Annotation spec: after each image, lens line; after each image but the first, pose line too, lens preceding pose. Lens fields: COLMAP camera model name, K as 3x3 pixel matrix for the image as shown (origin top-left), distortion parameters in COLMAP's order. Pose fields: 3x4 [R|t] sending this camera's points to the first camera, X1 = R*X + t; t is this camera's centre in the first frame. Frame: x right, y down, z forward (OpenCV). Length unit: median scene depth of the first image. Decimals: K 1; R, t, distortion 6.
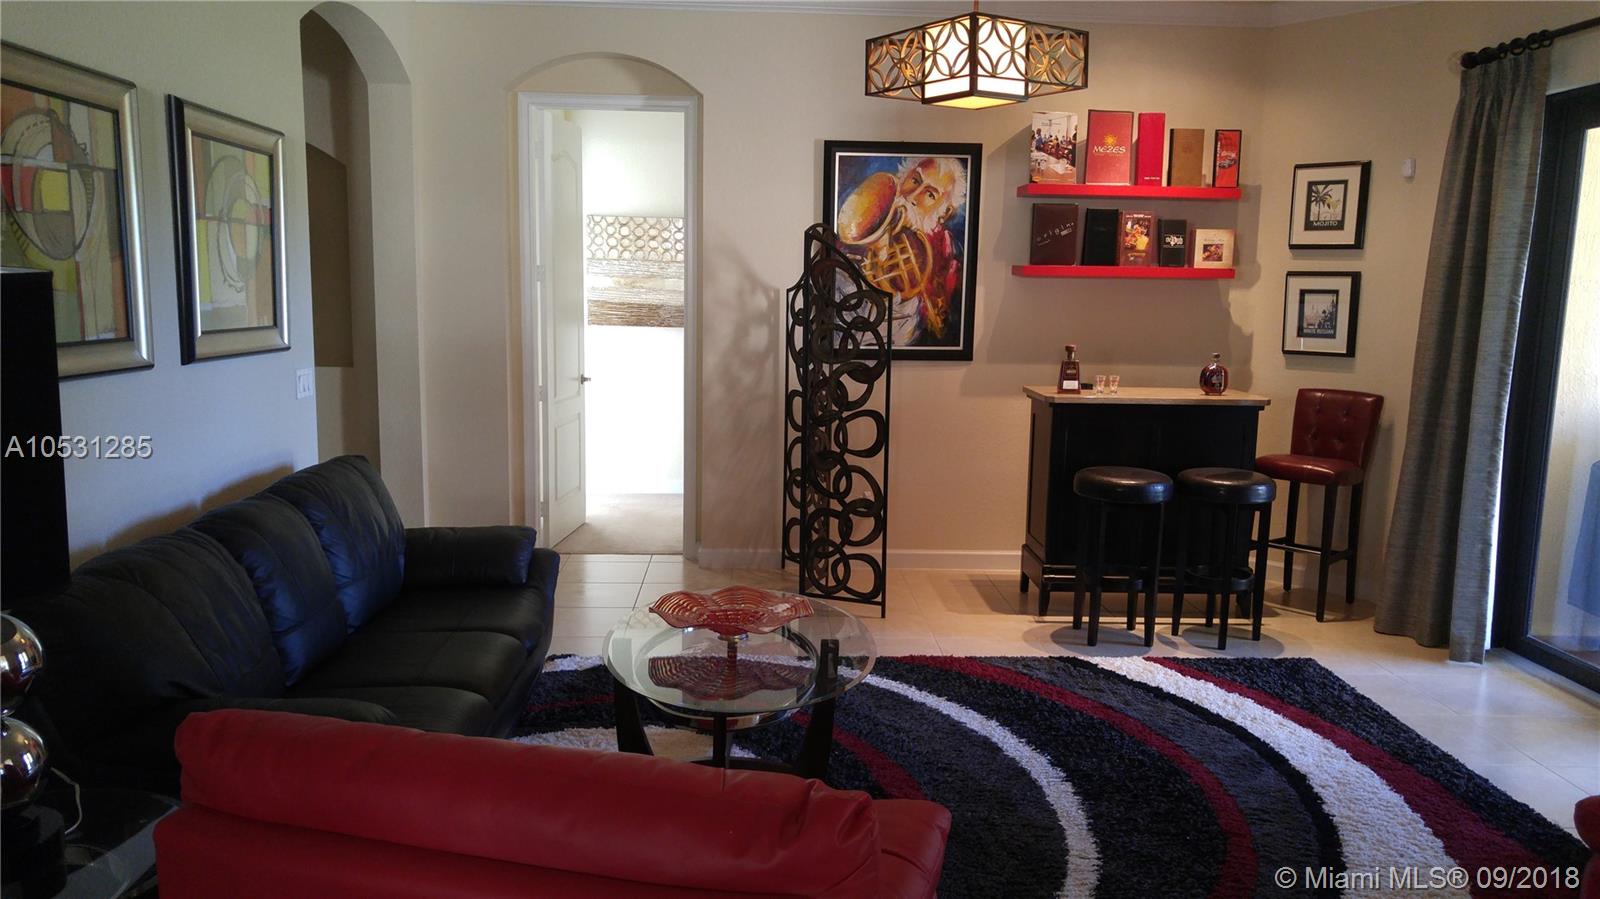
lens RADIAL K [[1211.0, 0, 795.9], [0, 1211.0, 464.2], [0, 0, 1]] dist [0.049412, -0.049987]
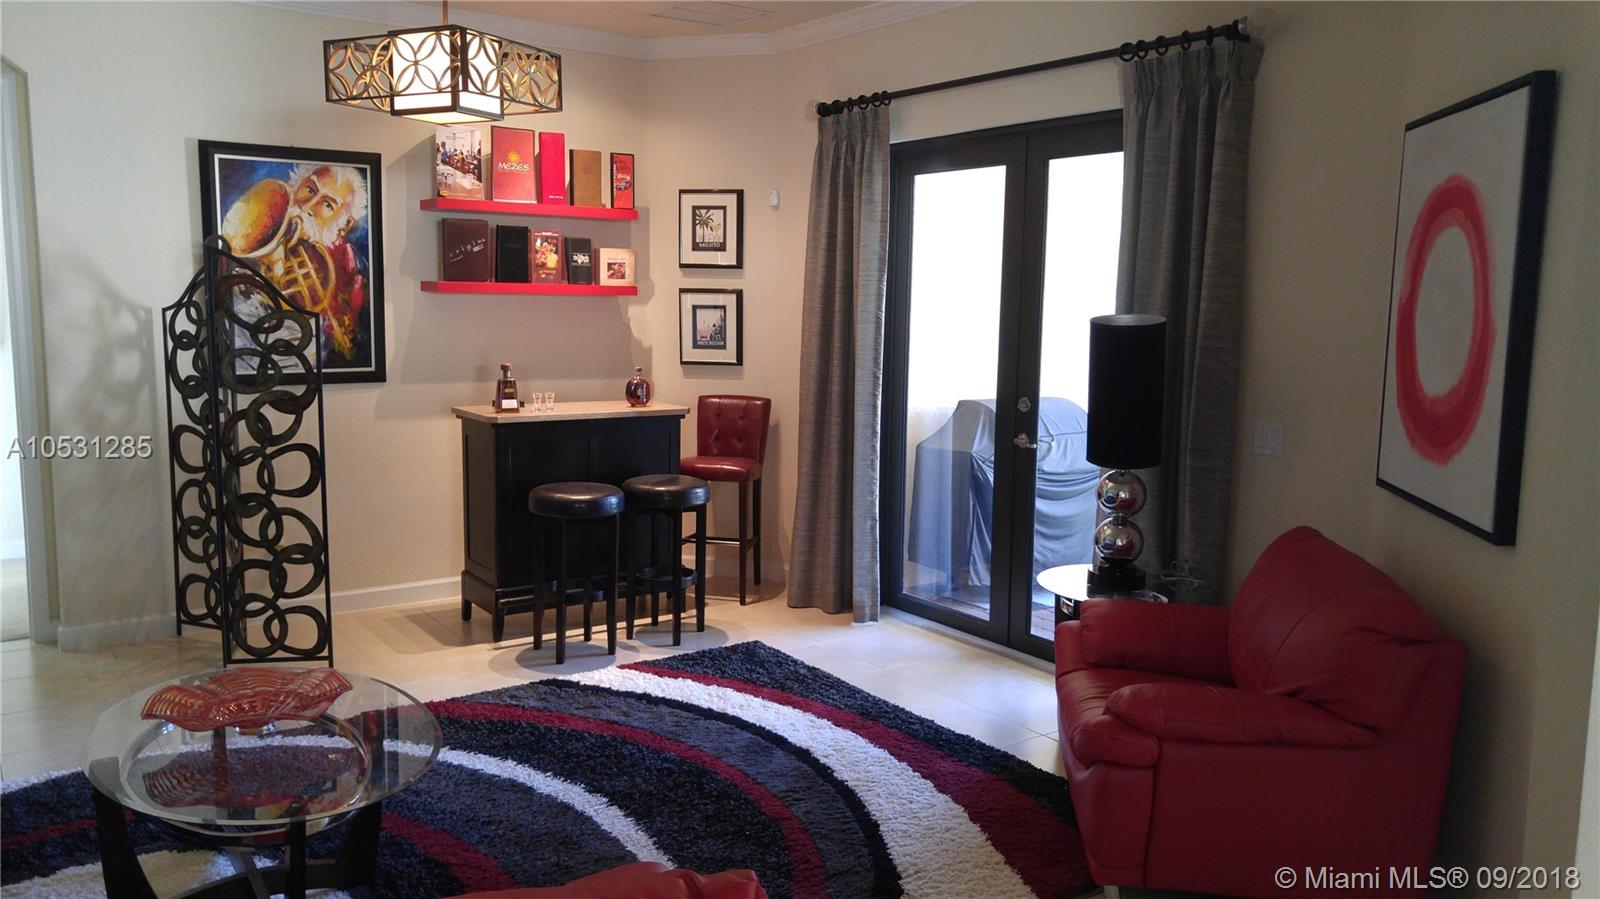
lens RADIAL K [[1211.0, 0, 782.9], [0, 1211.0, 446.8], [0, 0, 1]] dist [0.049412, -0.049987]
pose [[0.843283, -0.073703, 0.532392, -0.115722], [0.082352, 0.996575, 0.007522, -0.019859], [-0.531123, 0.037501, 0.846465, 0.047832]]
